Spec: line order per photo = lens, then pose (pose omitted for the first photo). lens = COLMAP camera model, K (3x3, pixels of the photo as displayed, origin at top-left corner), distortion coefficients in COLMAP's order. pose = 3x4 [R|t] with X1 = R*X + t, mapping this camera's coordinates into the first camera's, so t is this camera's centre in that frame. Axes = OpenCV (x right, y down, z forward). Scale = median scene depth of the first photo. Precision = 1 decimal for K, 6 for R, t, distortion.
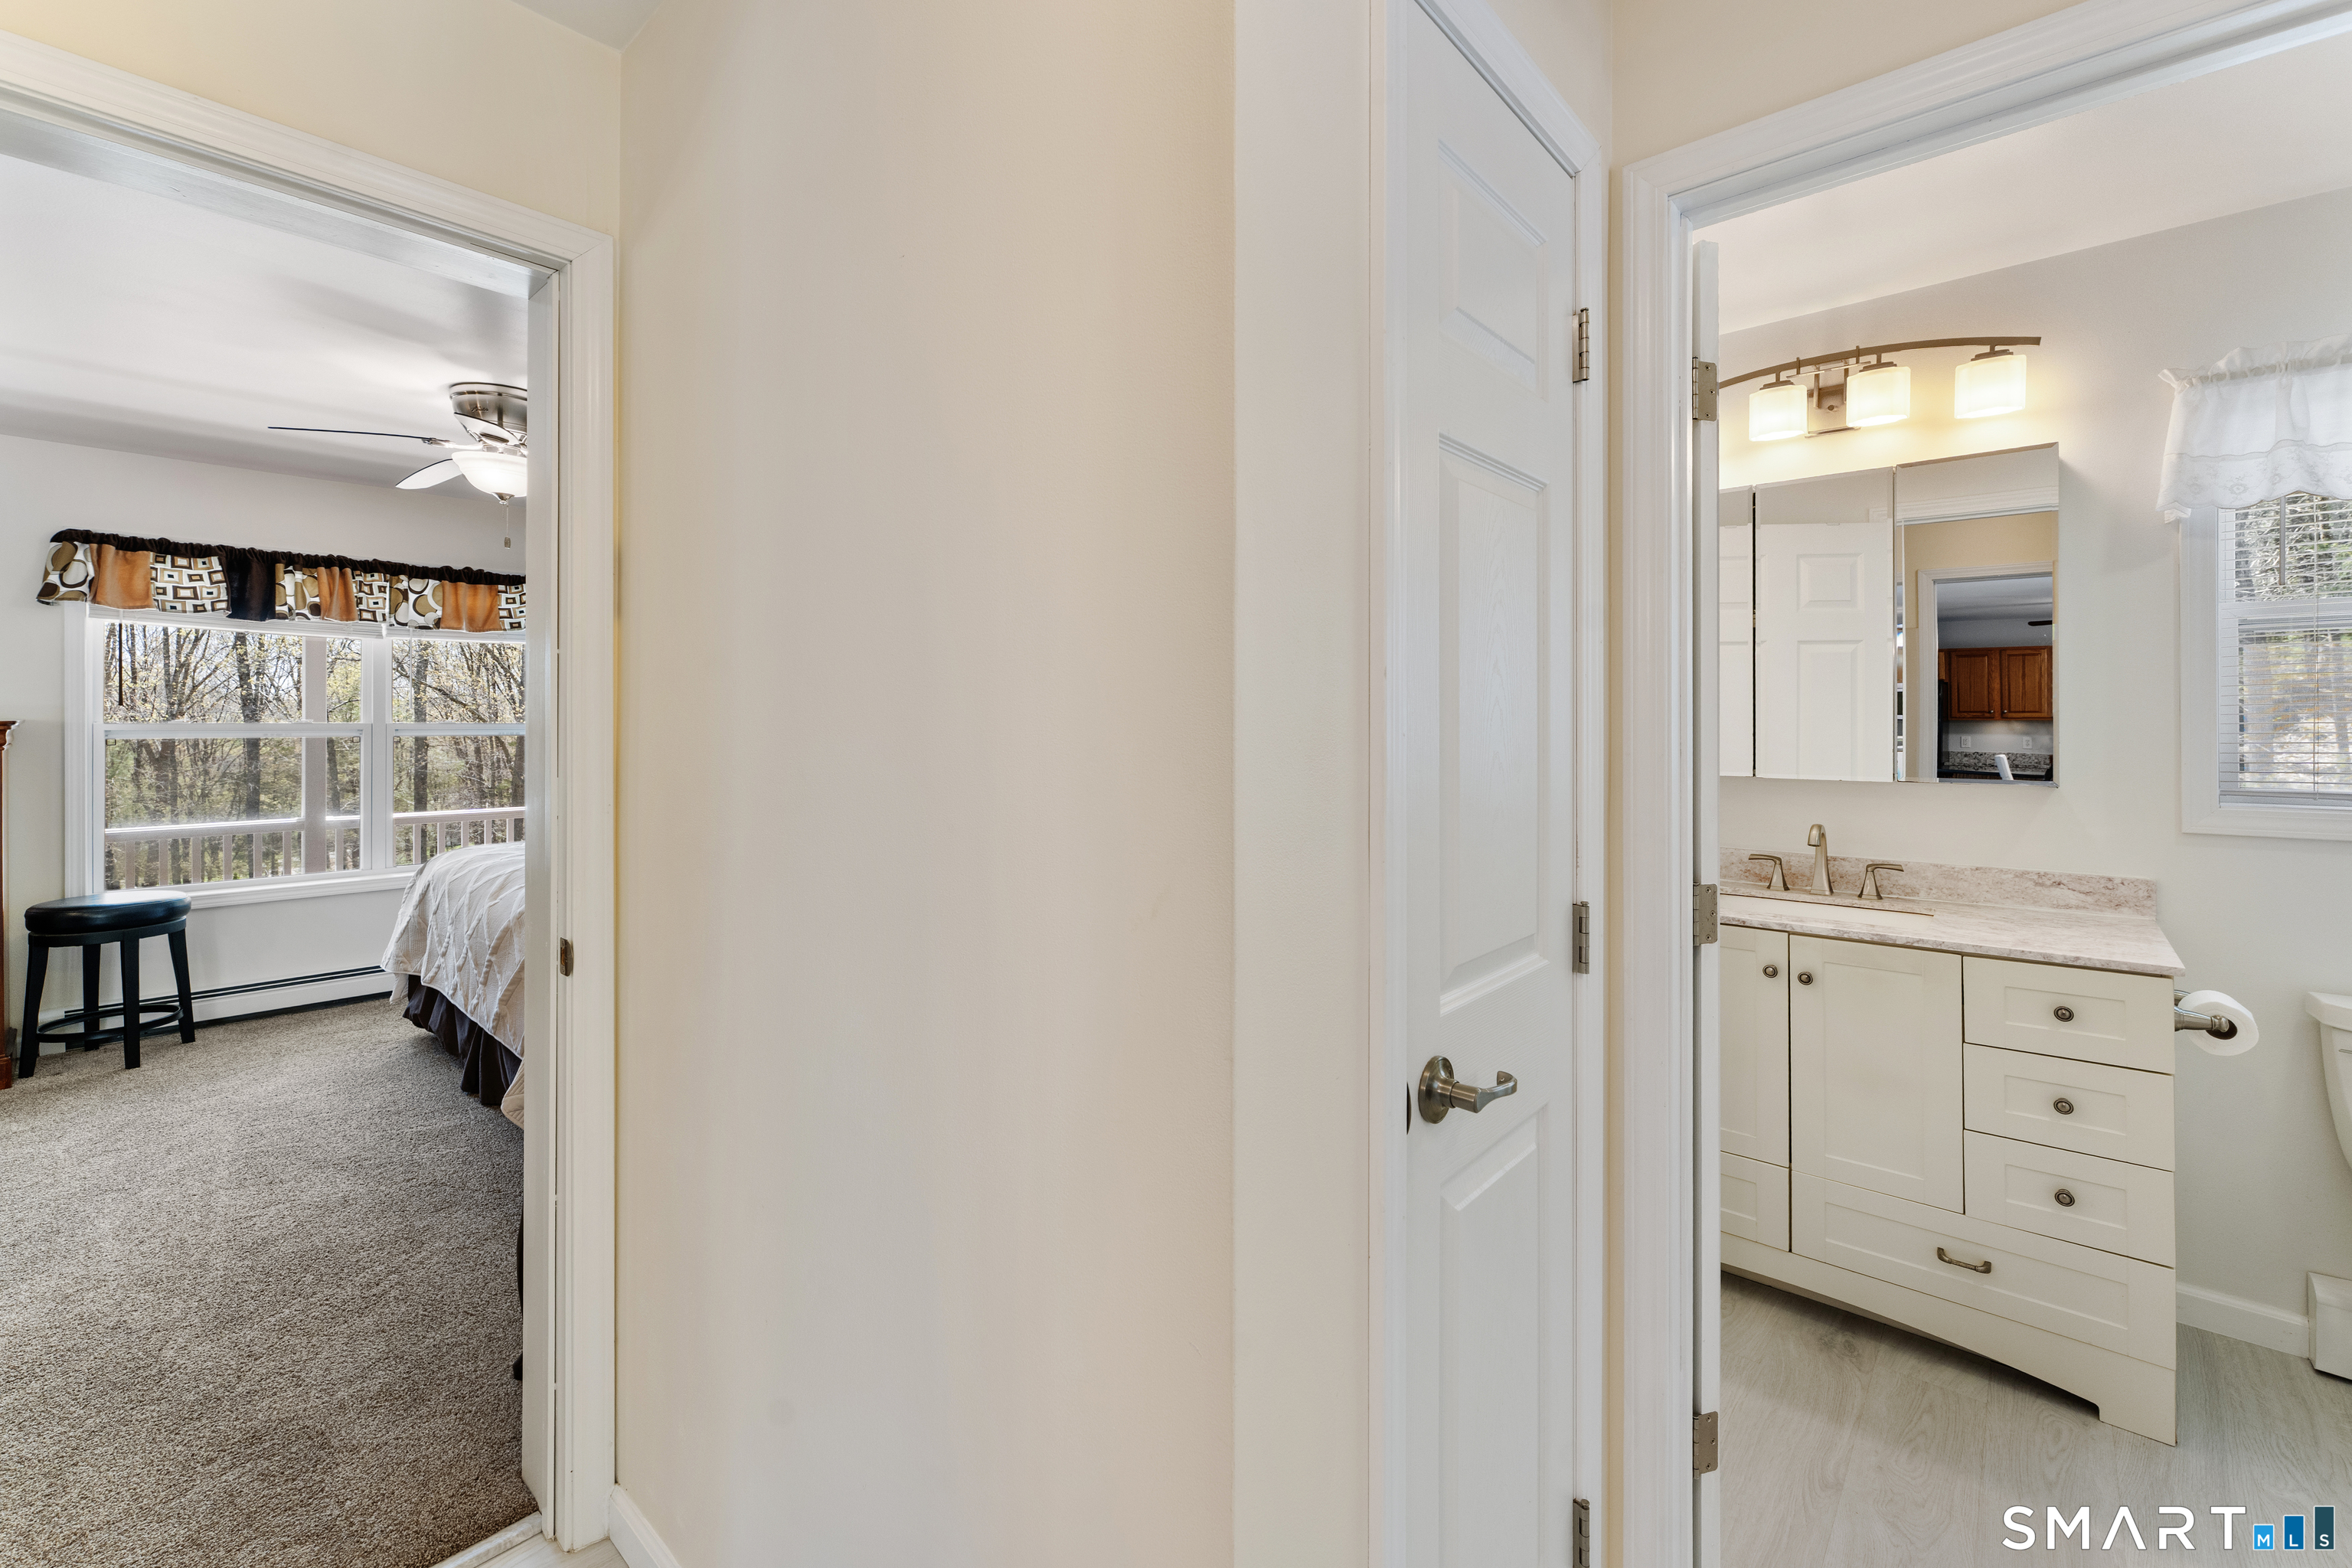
lens RADIAL K [[955.7, 0, 1208.7], [0, 955.7, 728.2], [0, 0, 1]] dist [0.000958, 0.000054]
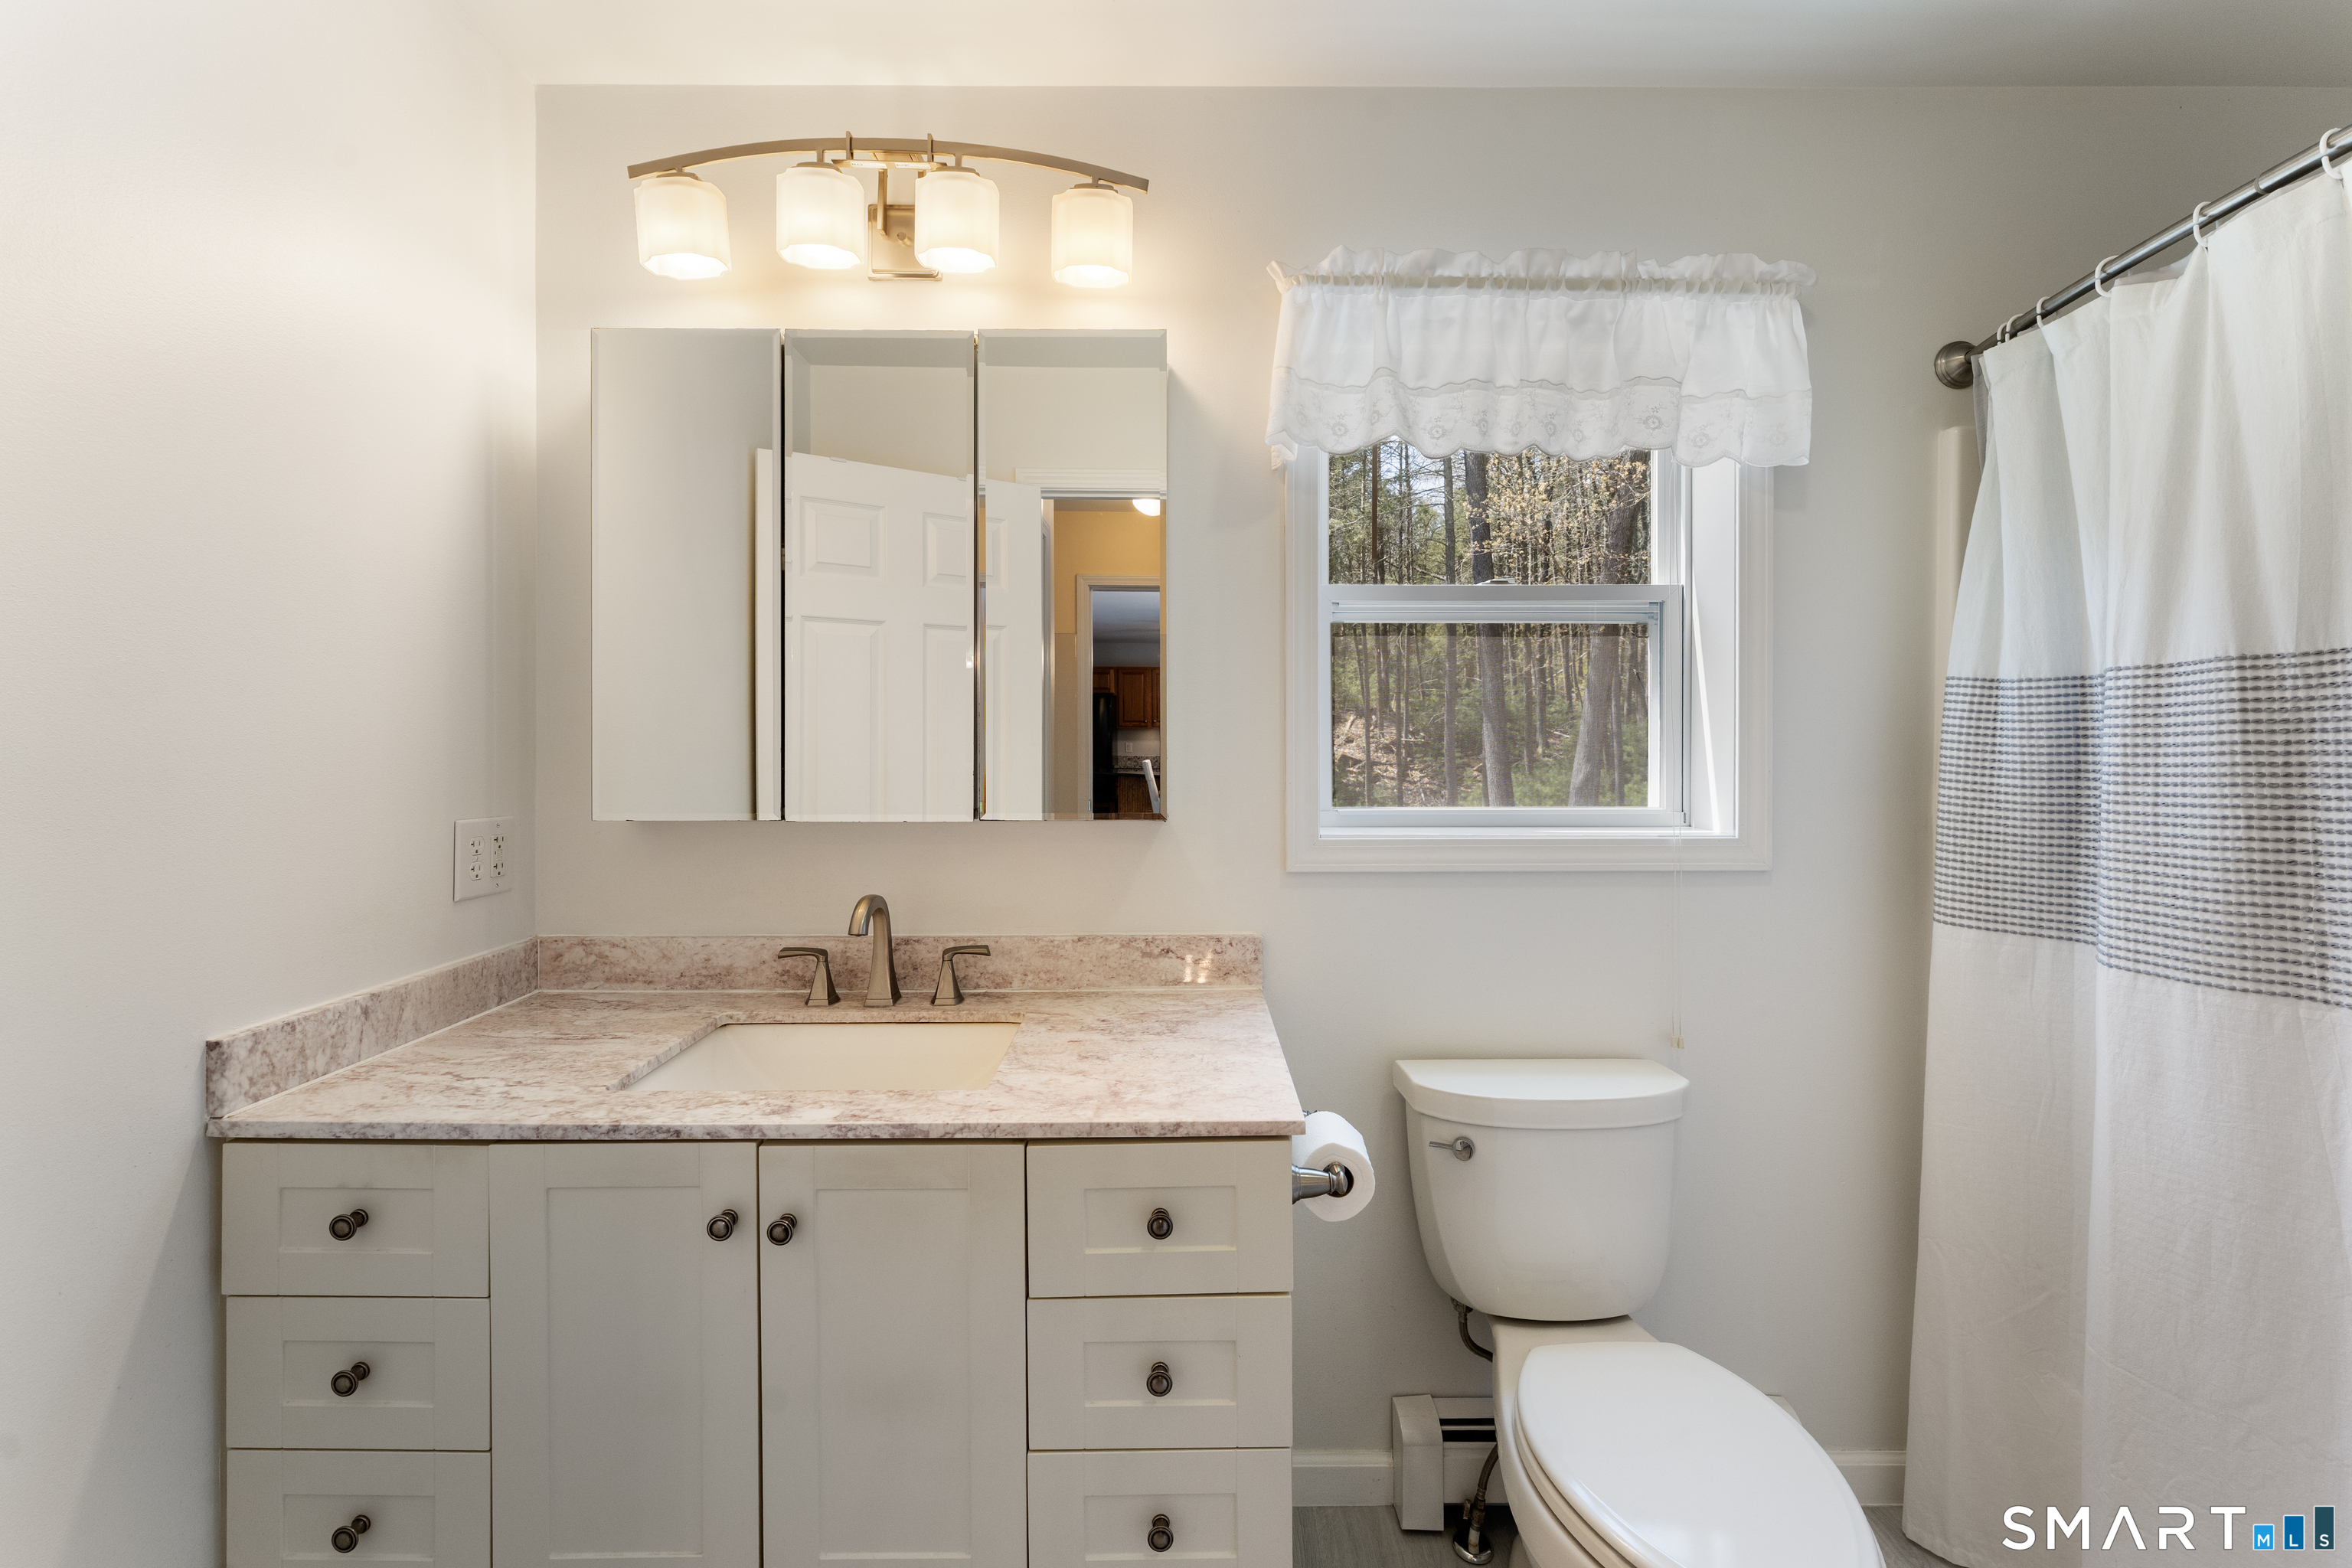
lens RADIAL K [[947.5, 0, 1181.7], [0, 947.5, 749.0], [0, 0, 1]] dist [0.000057, -0.000143]
pose [[0.749345, -0.001123, 0.662179, 0.424637], [-0.001680, 0.999992, 0.003598, 0.005701], [-0.662178, -0.003809, 0.749337, 0.458335]]
